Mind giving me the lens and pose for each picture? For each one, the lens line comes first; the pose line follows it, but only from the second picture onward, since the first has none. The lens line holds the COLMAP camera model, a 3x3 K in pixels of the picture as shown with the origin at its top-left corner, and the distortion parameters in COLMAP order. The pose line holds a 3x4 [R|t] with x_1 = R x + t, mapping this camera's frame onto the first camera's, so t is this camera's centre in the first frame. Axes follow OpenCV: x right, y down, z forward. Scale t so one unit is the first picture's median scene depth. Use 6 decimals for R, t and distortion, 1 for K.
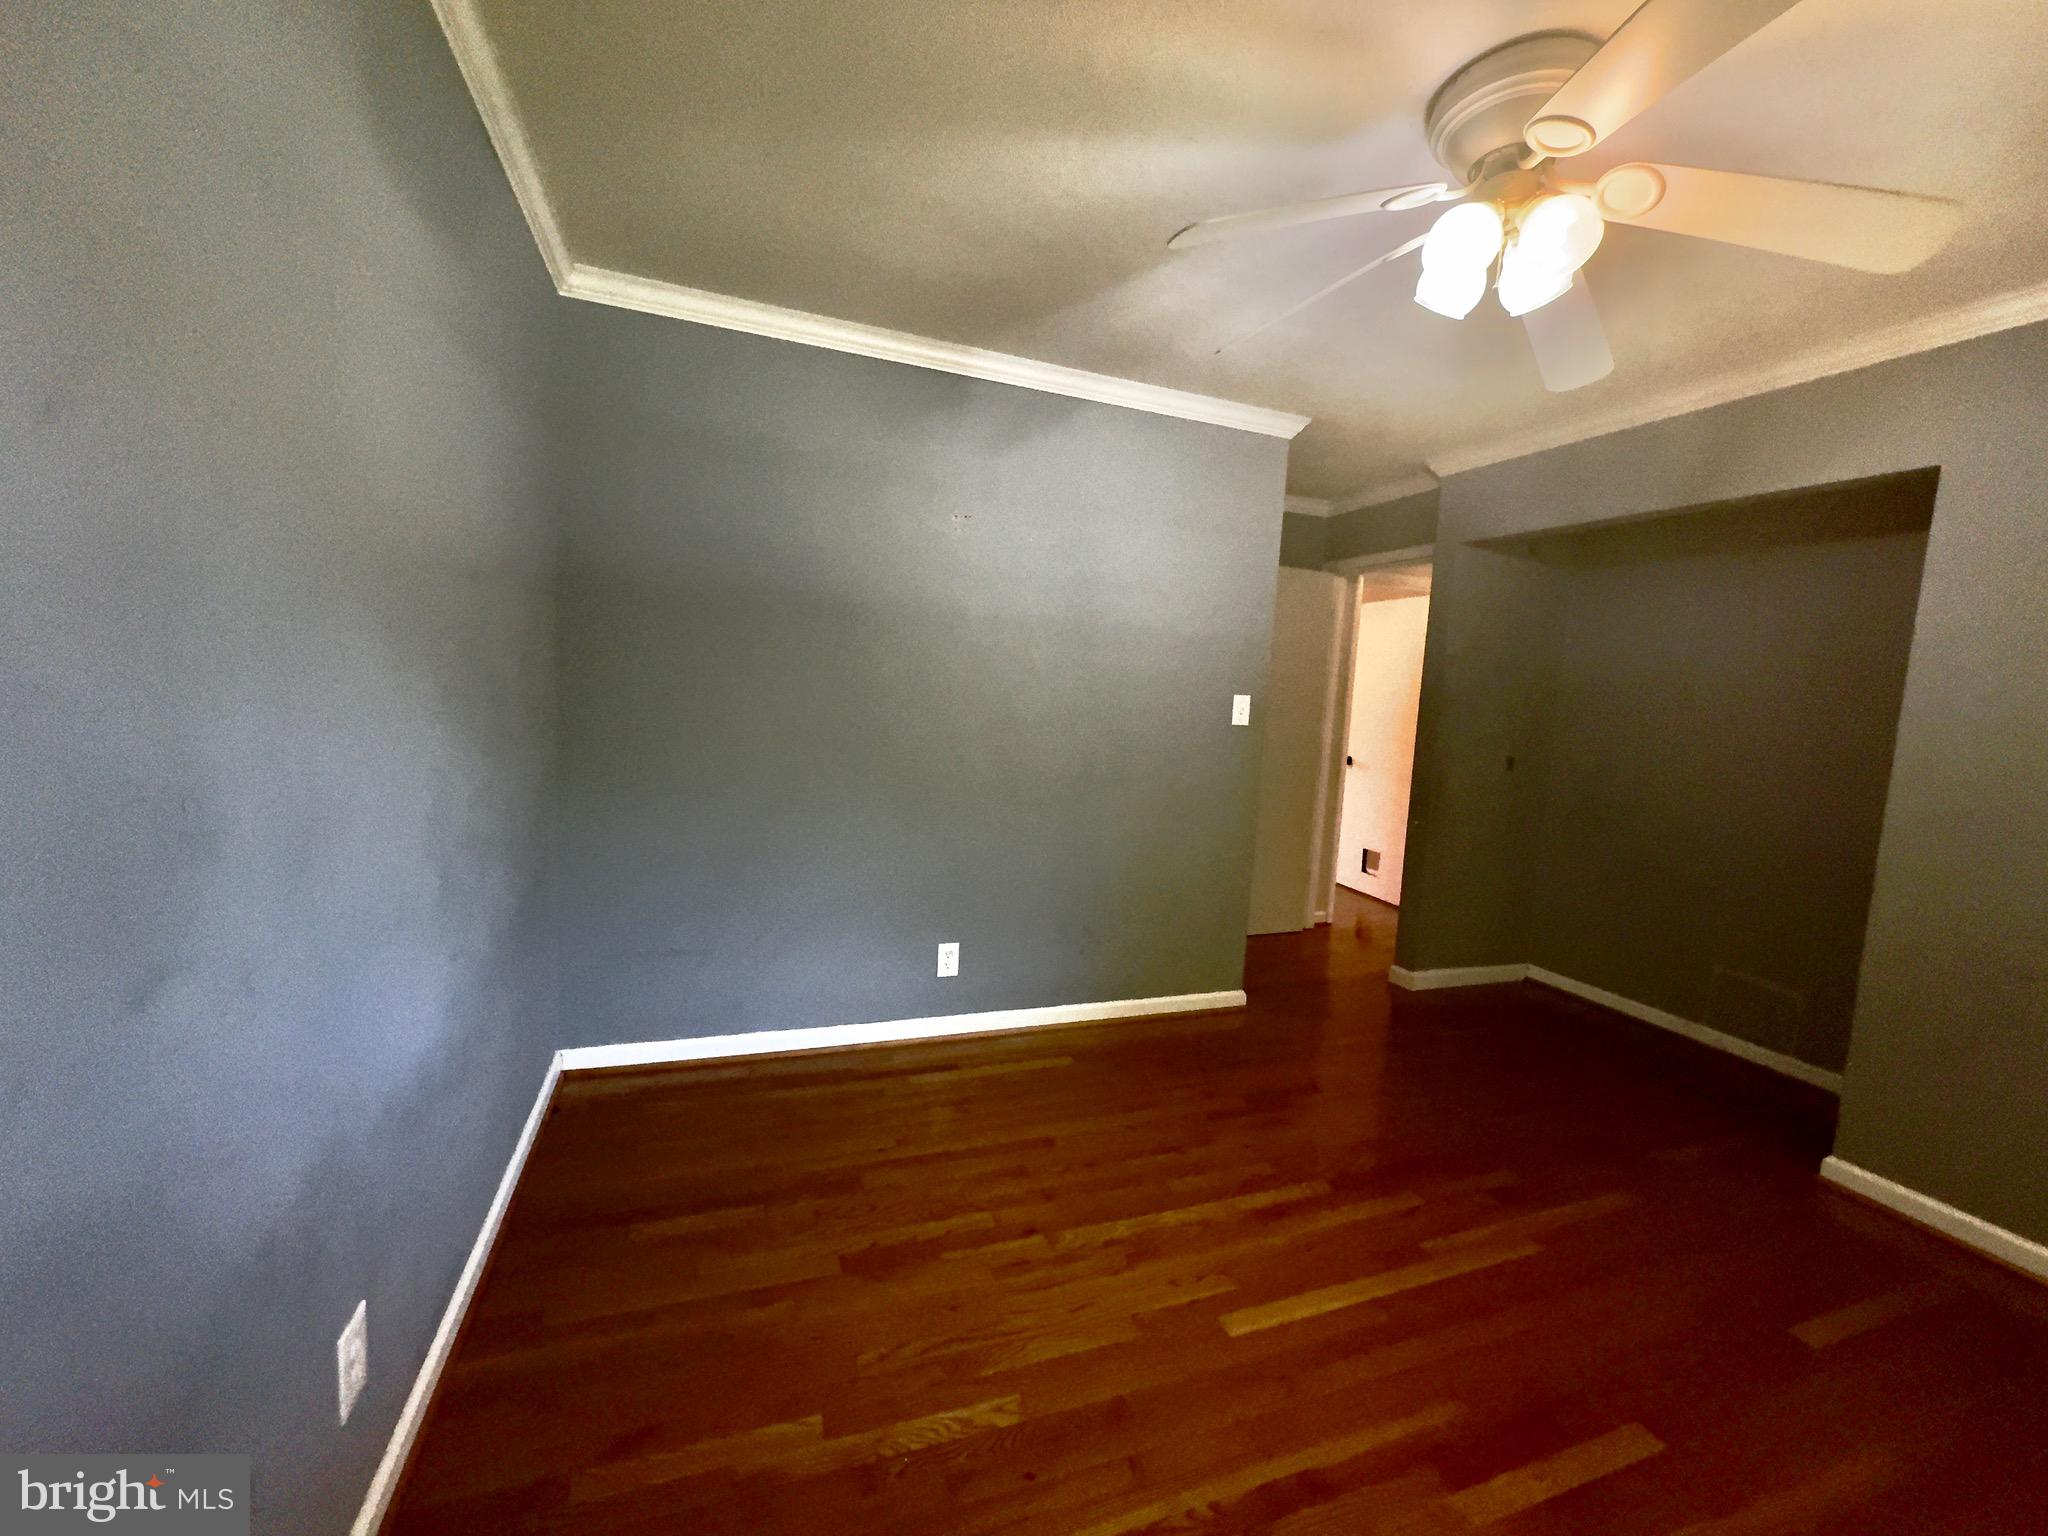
lens RADIAL K [[813.5, 0, 1025.0], [0, 813.5, 763.8], [0, 0, 1]] dist [-0.003947, 0.000454]
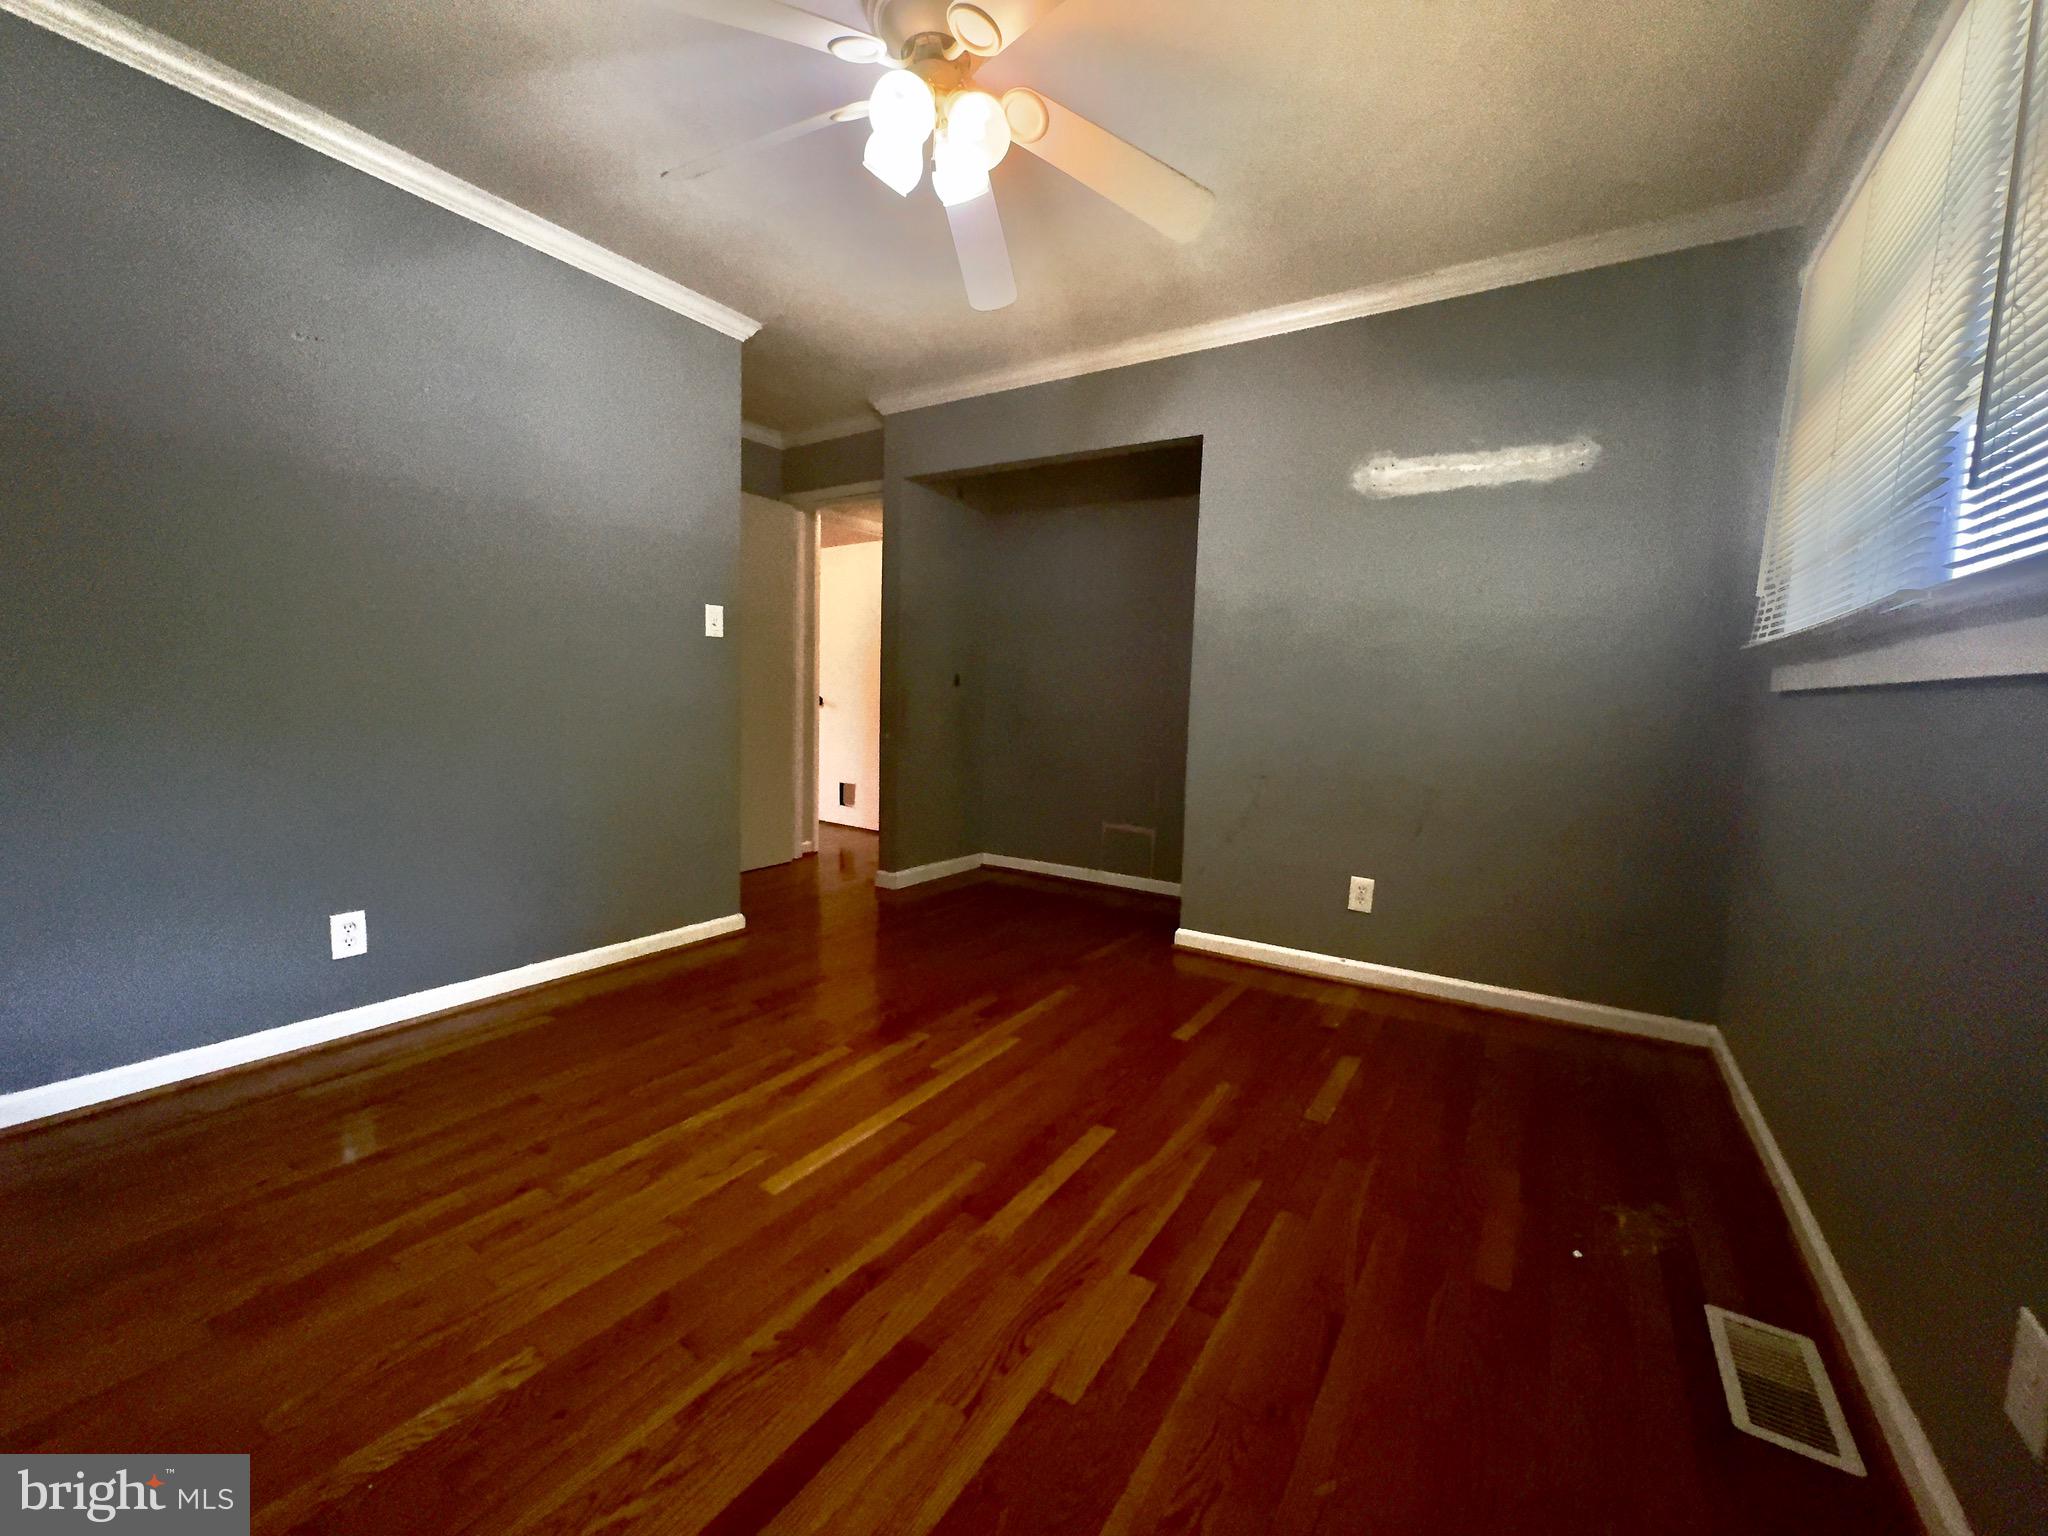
lens RADIAL K [[813.5, 0, 1025.0], [0, 813.5, 763.8], [0, 0, 1]] dist [-0.003947, 0.000454]
pose [[0.803002, -0.084780, 0.589916, -0.027369], [0.070839, 0.996391, 0.046769, 0.119747], [-0.591752, 0.004233, 0.806109, 0.021350]]
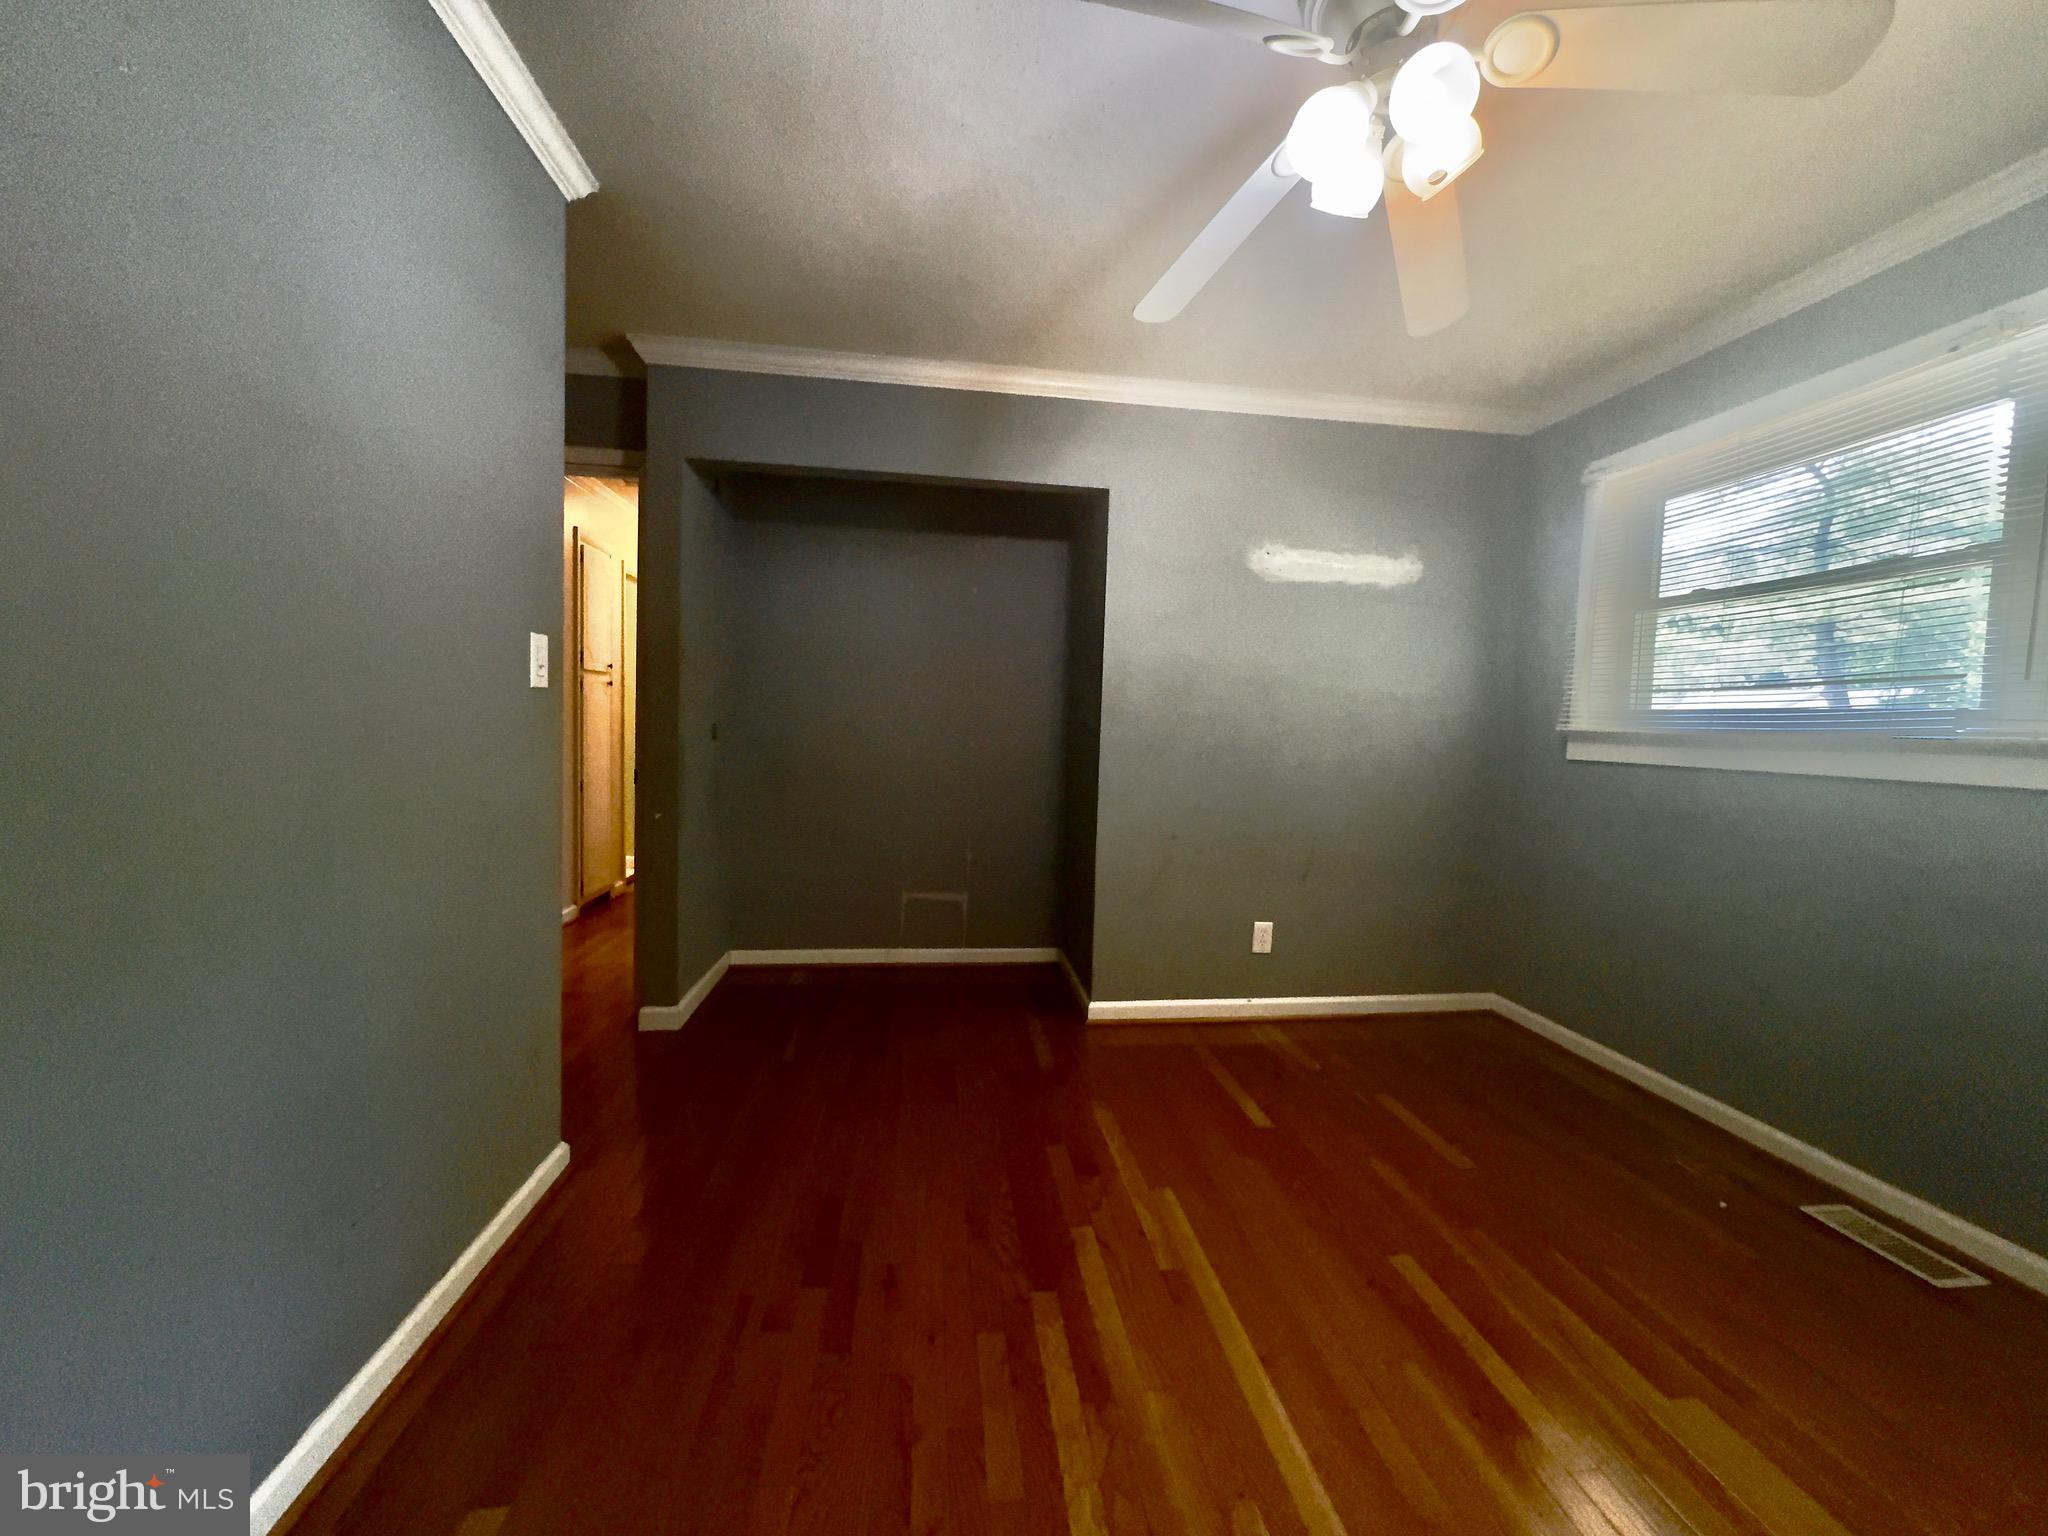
lens RADIAL K [[813.5, 0, 1025.0], [0, 813.5, 763.8], [0, 0, 1]] dist [-0.003947, 0.000454]
pose [[0.235018, -0.099823, 0.966852, -0.293360], [0.073159, 0.993708, 0.084812, -0.026369], [-0.969234, 0.050801, 0.240842, 0.791995]]
